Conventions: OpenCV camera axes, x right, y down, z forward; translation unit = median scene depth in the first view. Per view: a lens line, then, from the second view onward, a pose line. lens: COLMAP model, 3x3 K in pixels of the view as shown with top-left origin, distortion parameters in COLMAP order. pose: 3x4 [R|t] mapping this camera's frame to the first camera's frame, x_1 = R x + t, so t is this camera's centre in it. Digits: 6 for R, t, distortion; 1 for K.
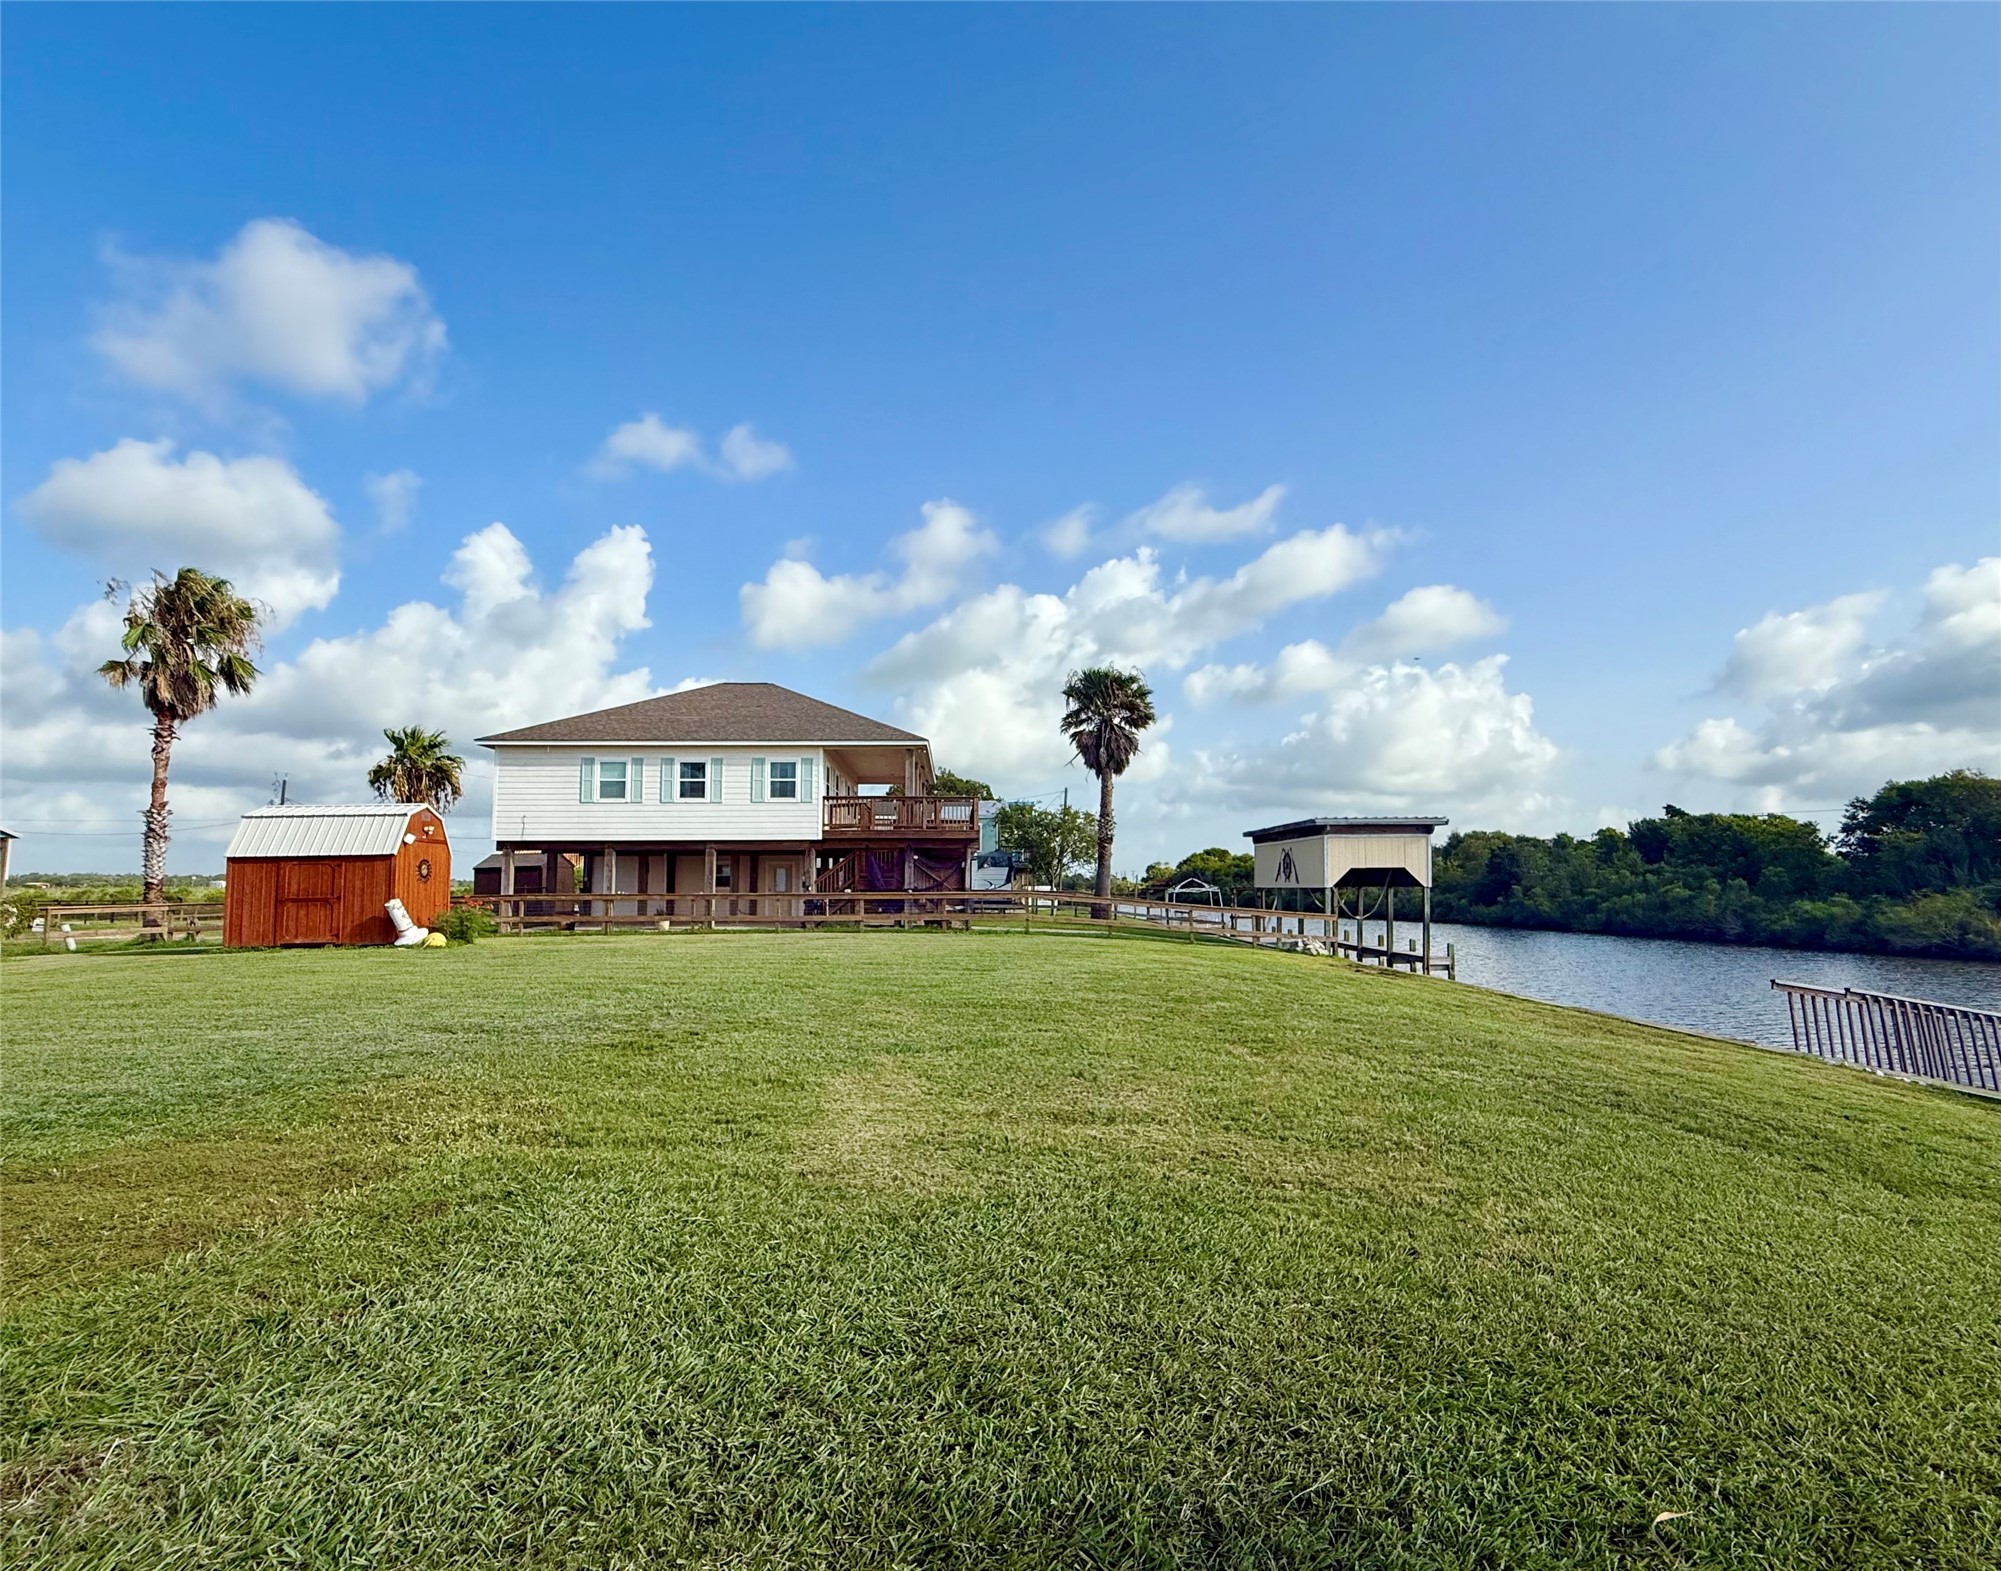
lens RADIAL K [[976.2, 0, 1006.0], [0, 976.2, 811.4], [0, 0, 1]] dist [-0.002071, -0.000656]
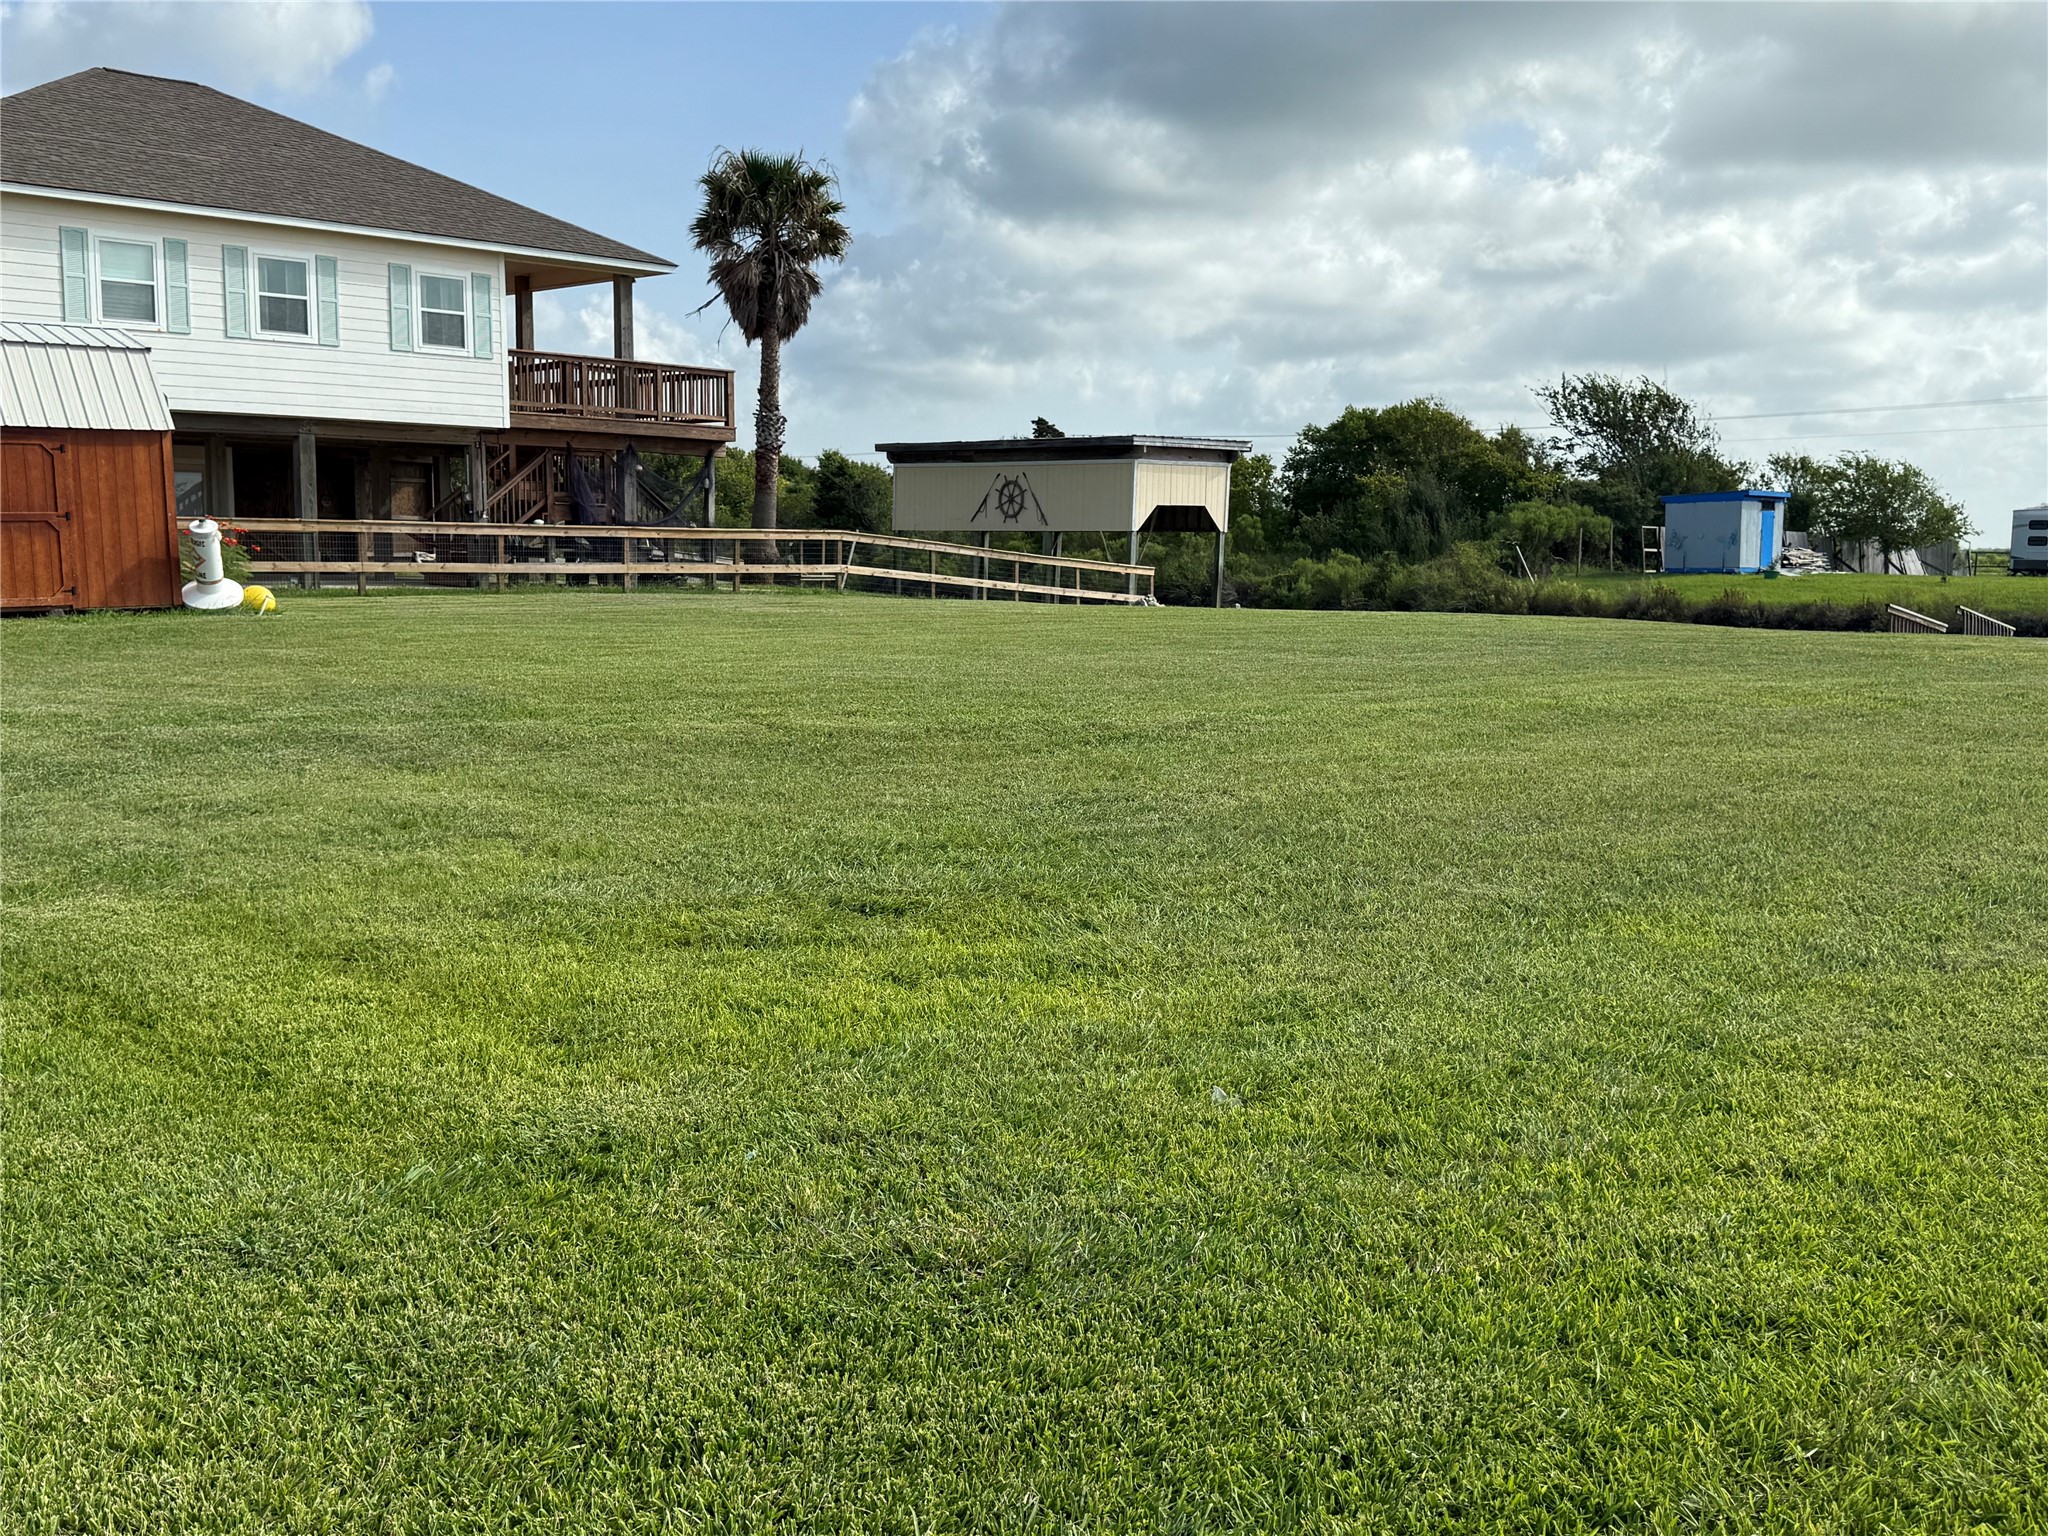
lens RADIAL K [[2044.6, 0, 1024.0], [0, 2044.6, 768.0], [0, 0, 1]] dist [0.186129, -0.419531]
pose [[0.731593, -0.062241, 0.678895, -0.793553], [-0.067828, 0.984237, 0.163328, 0.006408], [-0.678359, -0.165538, 0.715839, -0.084350]]
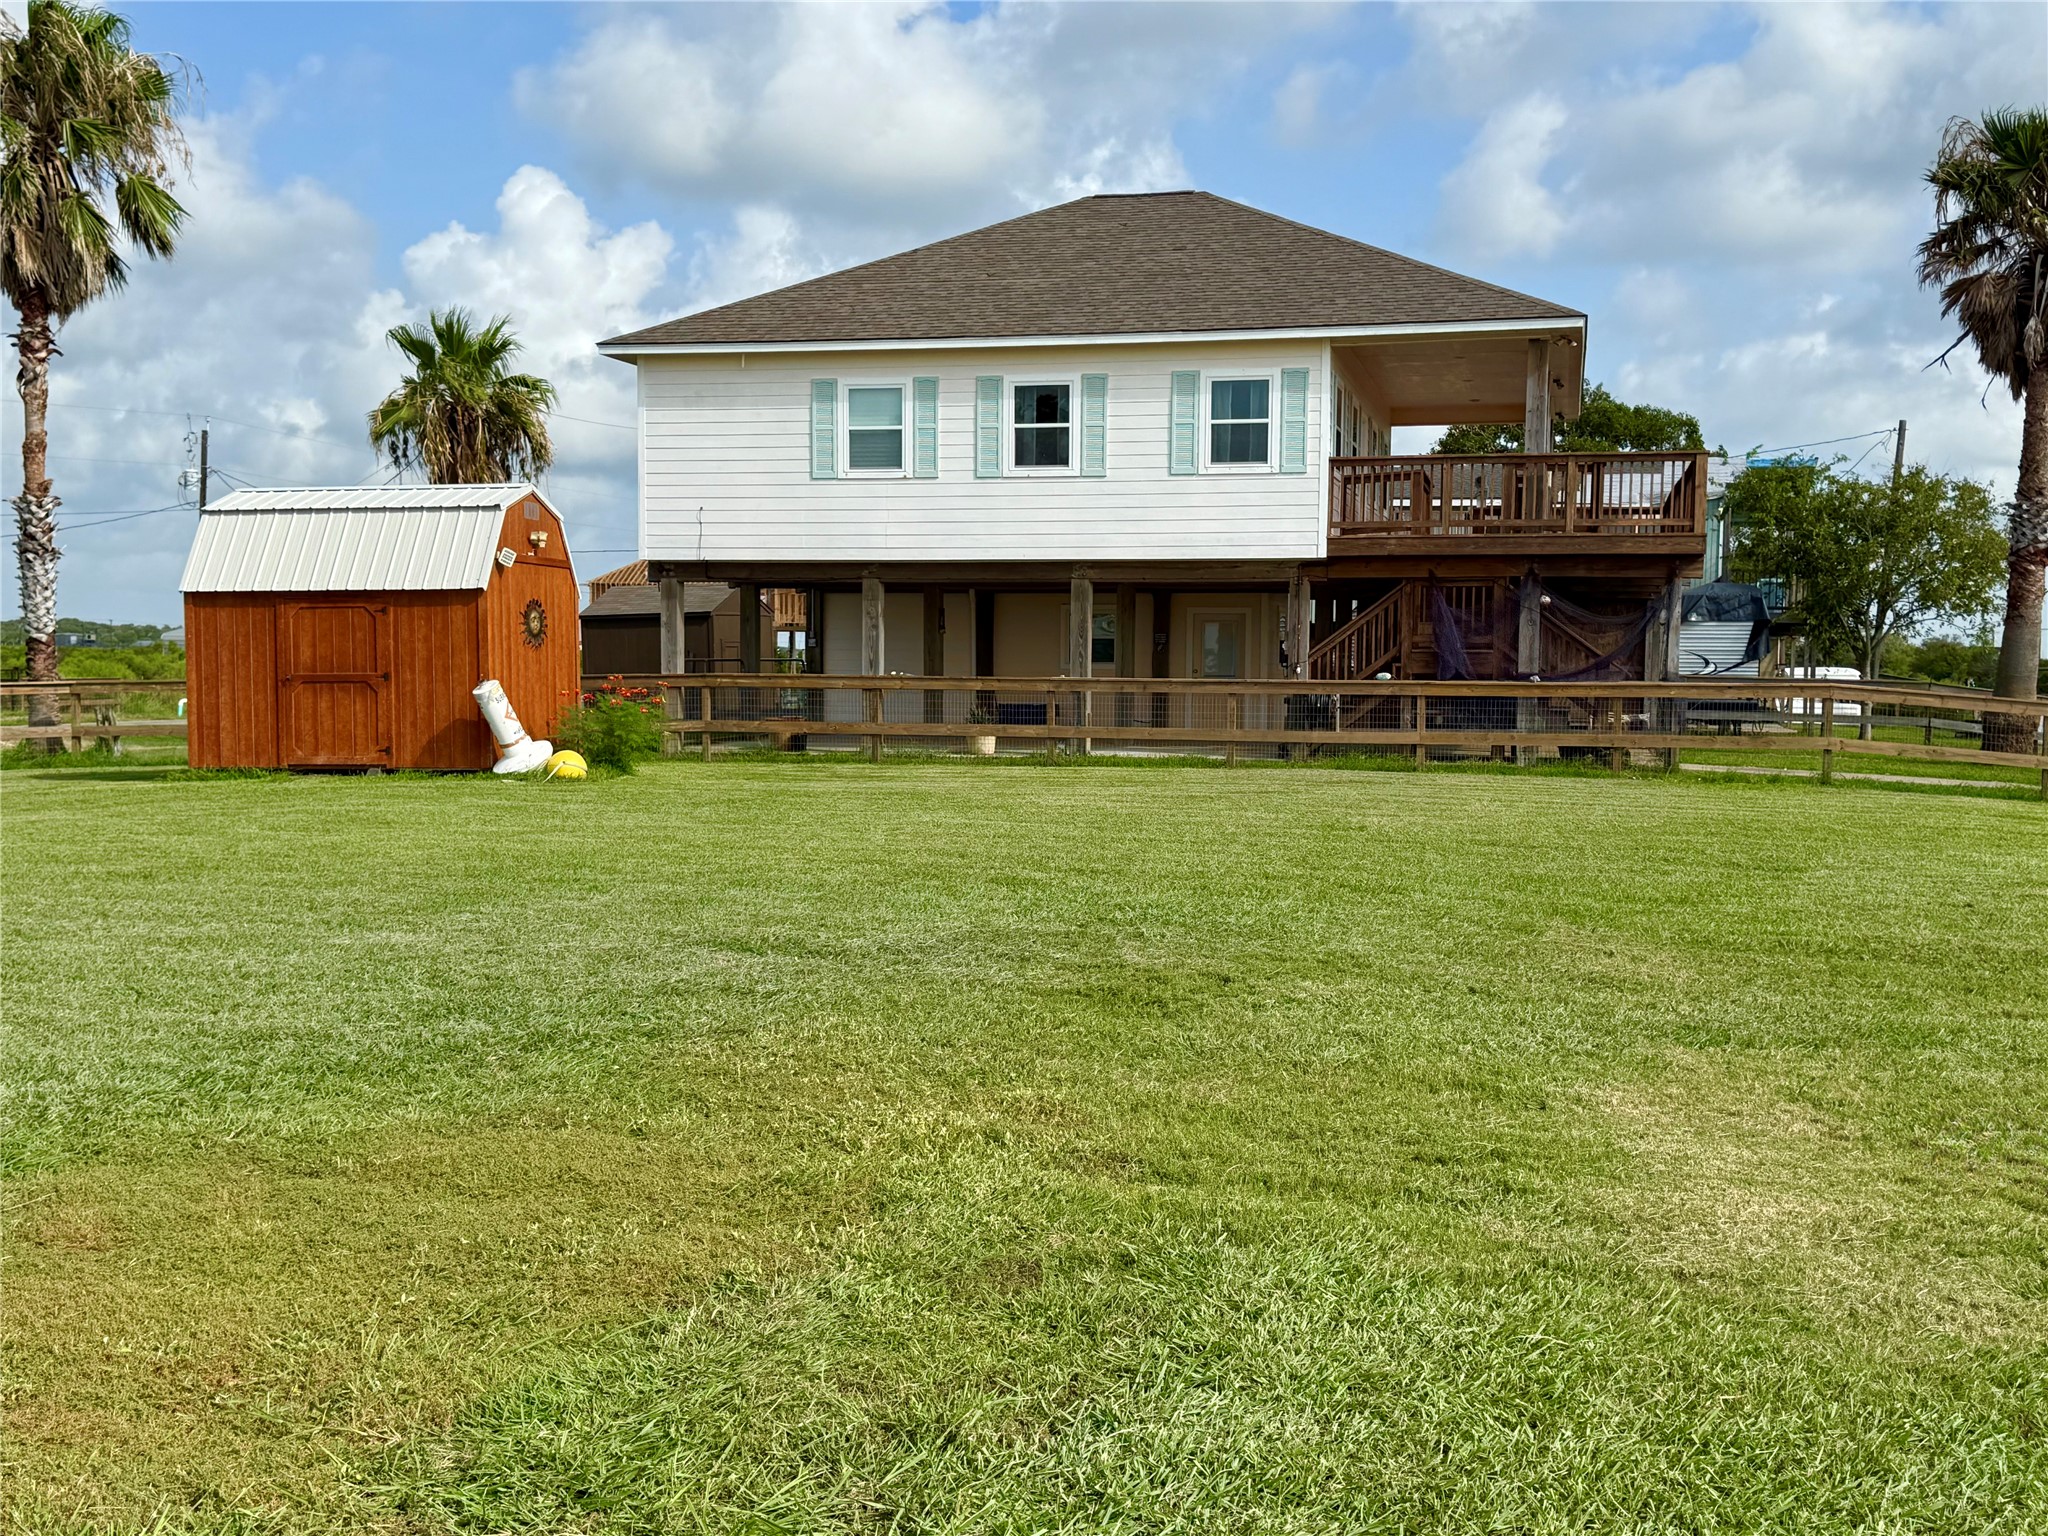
lens RADIAL K [[2274.4, 0, 1024.0], [0, 2274.4, 768.0], [0, 0, 1]] dist [0.097928, -0.029273]
pose [[0.960907, 0.025494, -0.275694, -0.034828], [0.008641, 0.992505, 0.121898, -0.003616], [0.276736, -0.119515, 0.953485, -0.025221]]
